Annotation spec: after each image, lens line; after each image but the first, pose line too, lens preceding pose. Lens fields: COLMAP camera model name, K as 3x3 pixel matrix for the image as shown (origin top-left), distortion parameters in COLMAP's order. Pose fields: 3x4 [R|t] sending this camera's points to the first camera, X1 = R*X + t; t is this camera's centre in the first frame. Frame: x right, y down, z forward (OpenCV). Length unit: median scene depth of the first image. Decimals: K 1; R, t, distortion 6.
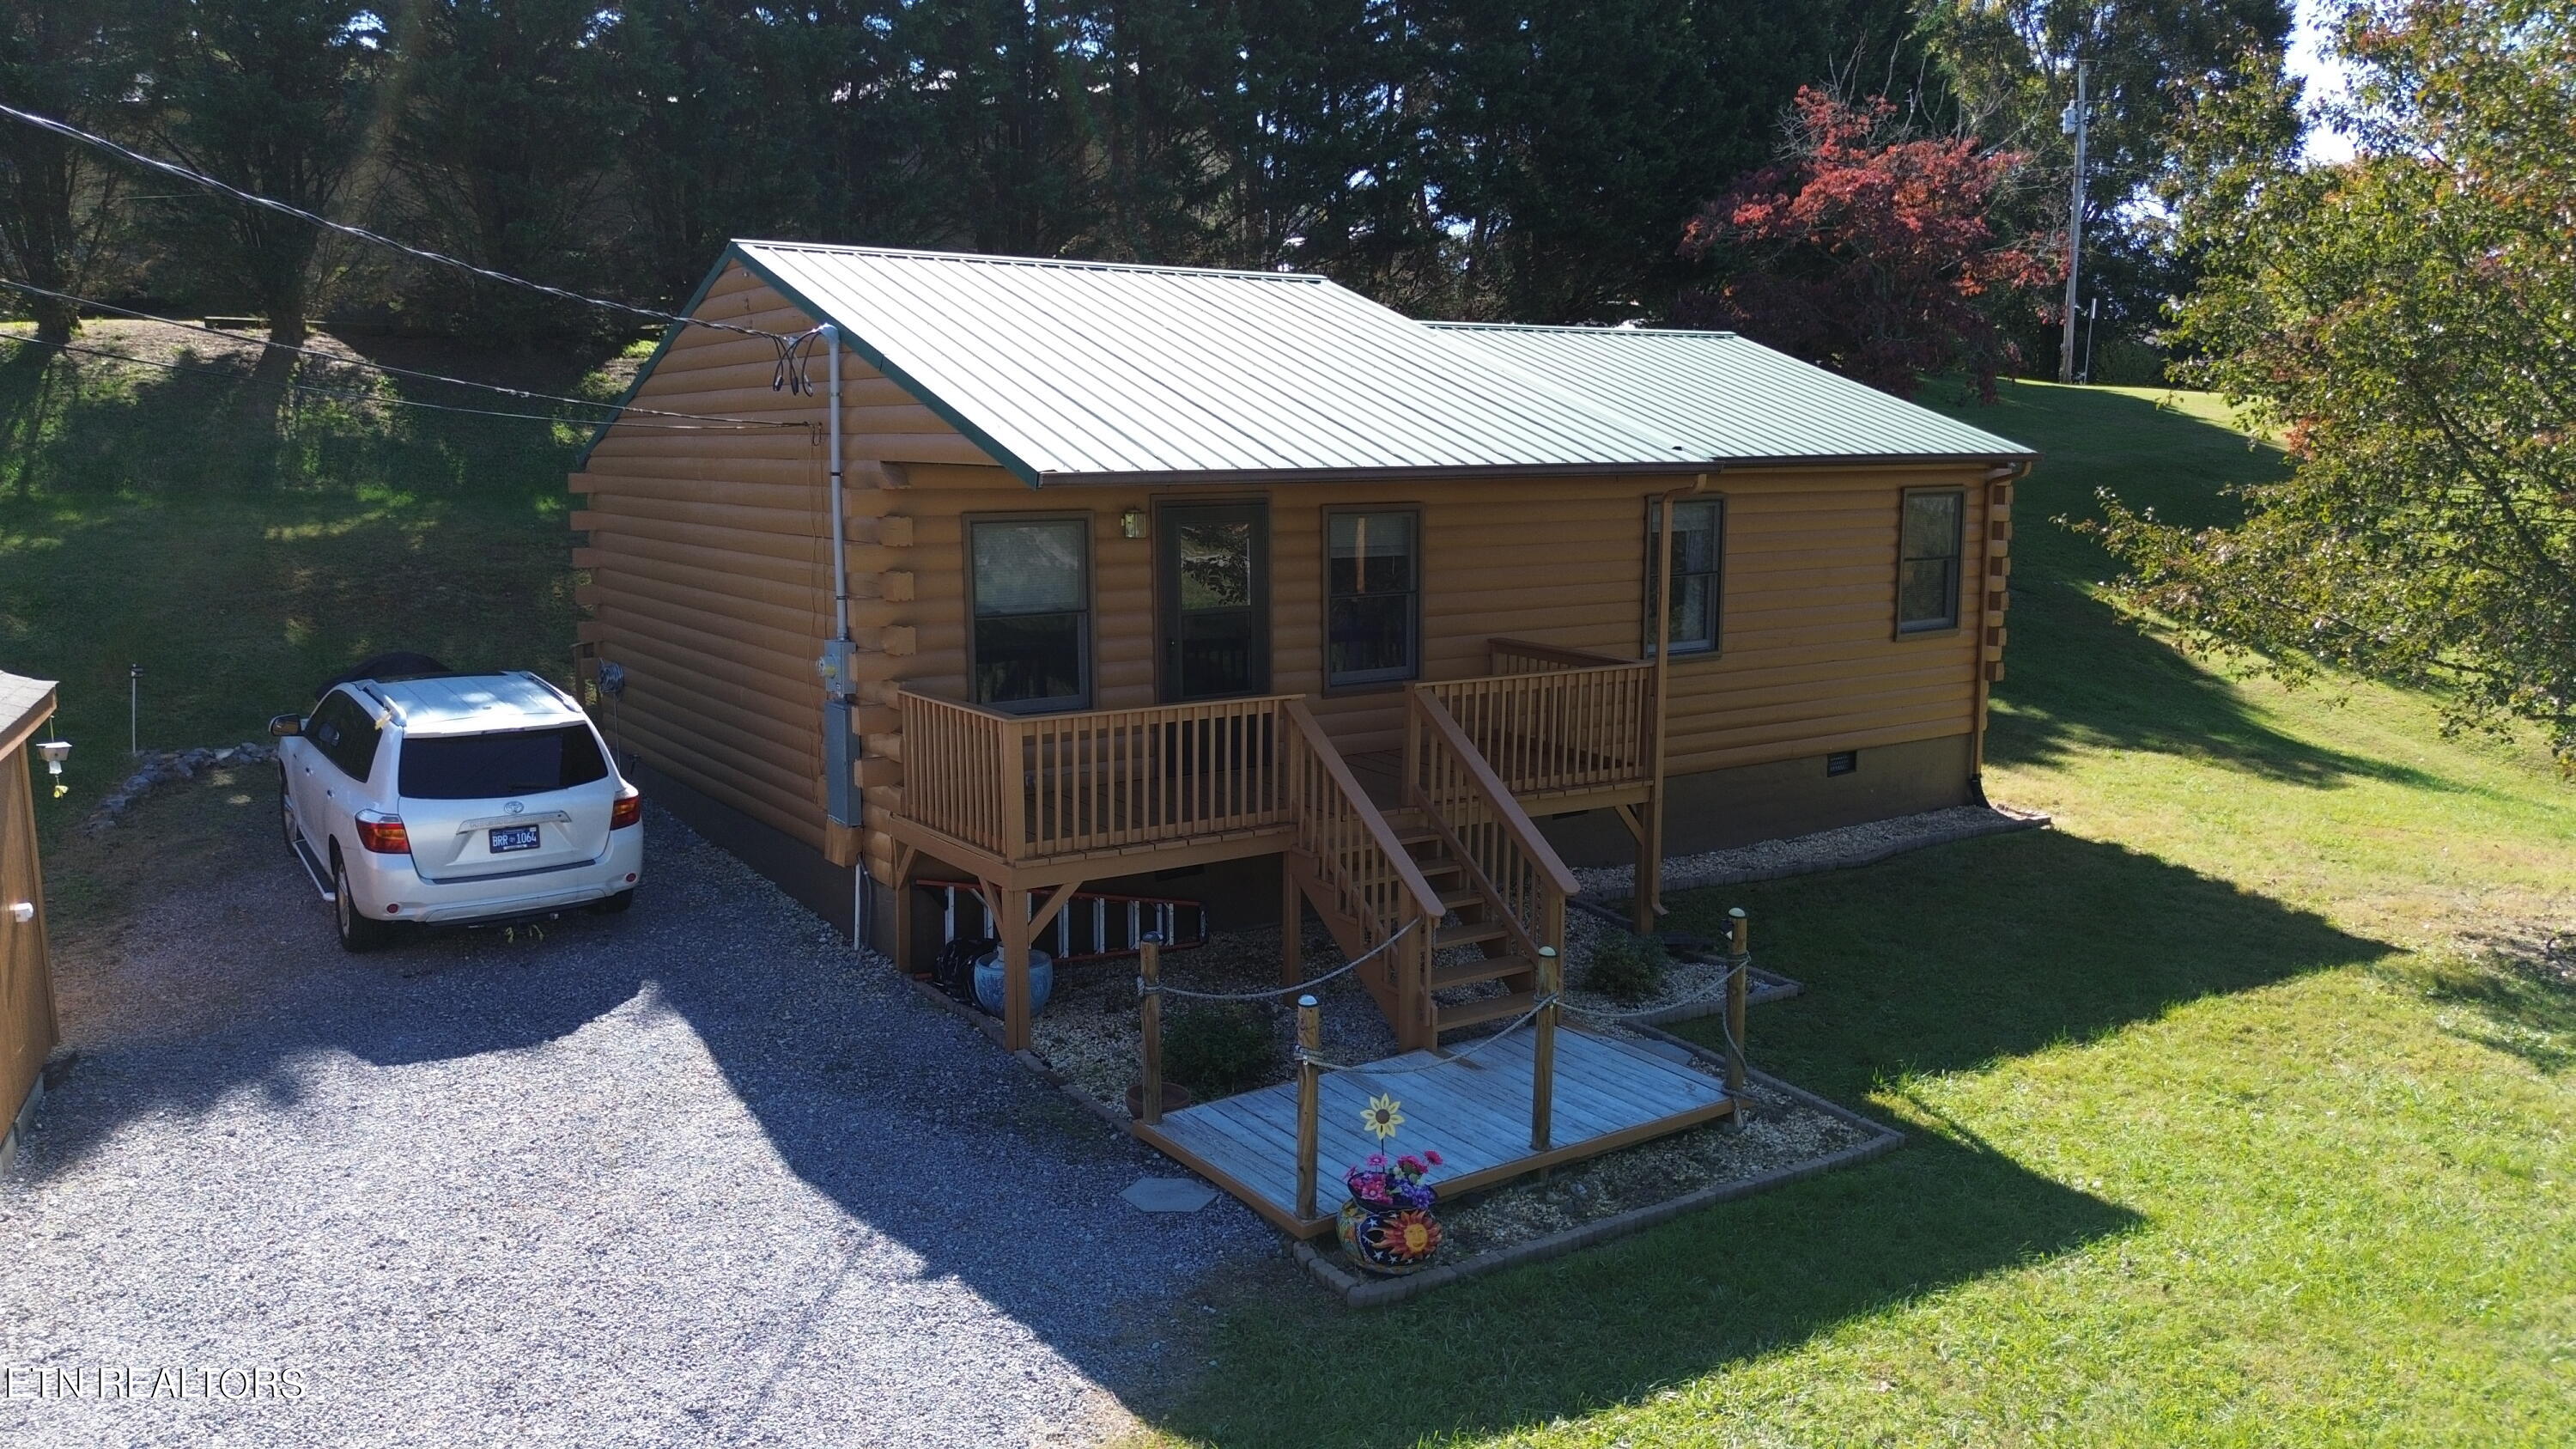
lens RADIAL K [[1801.2, 0, 1285.7], [0, 1801.2, 701.5], [0, 0, 1]] dist [0.053842, -0.053496]
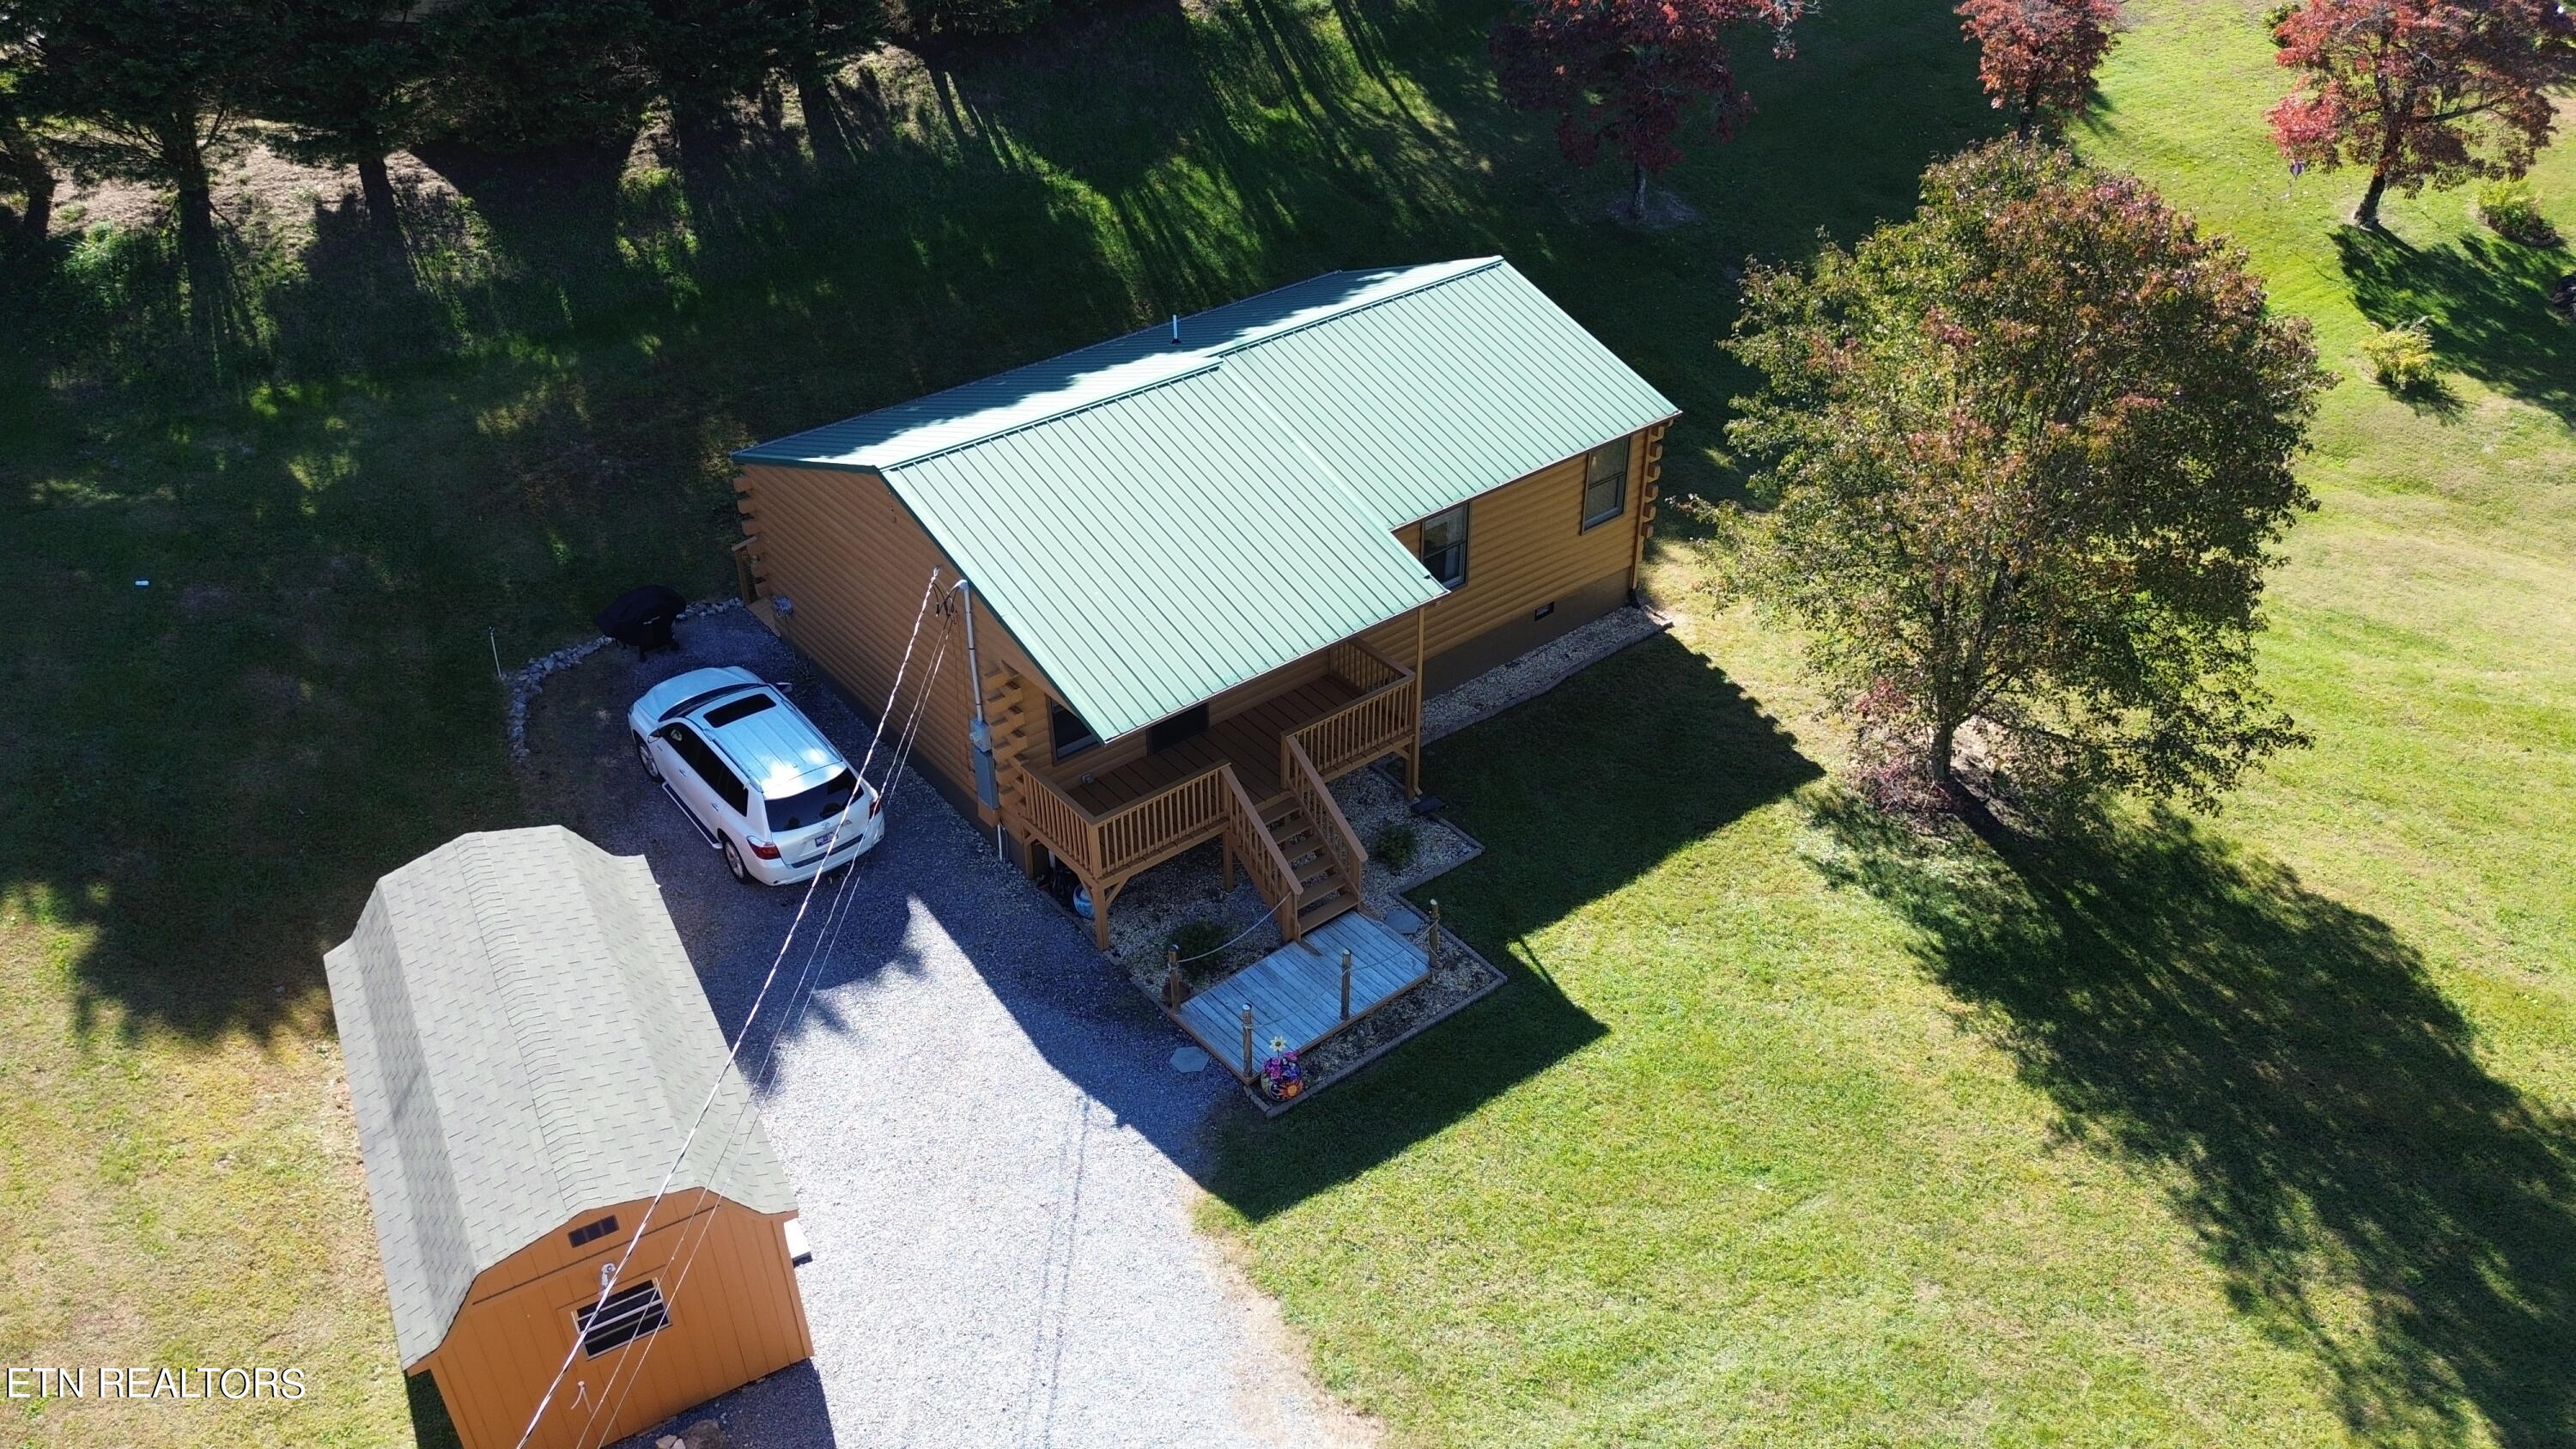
lens RADIAL K [[1803.9, 0, 1294.6], [0, 1803.9, 704.5], [0, 0, 1]] dist [0.035148, -0.057908]
pose [[0.997224, -0.050178, 0.055019, -0.024170], [0.022532, 0.907559, 0.419319, -0.825804], [-0.070973, -0.416915, 0.906170, -0.706195]]
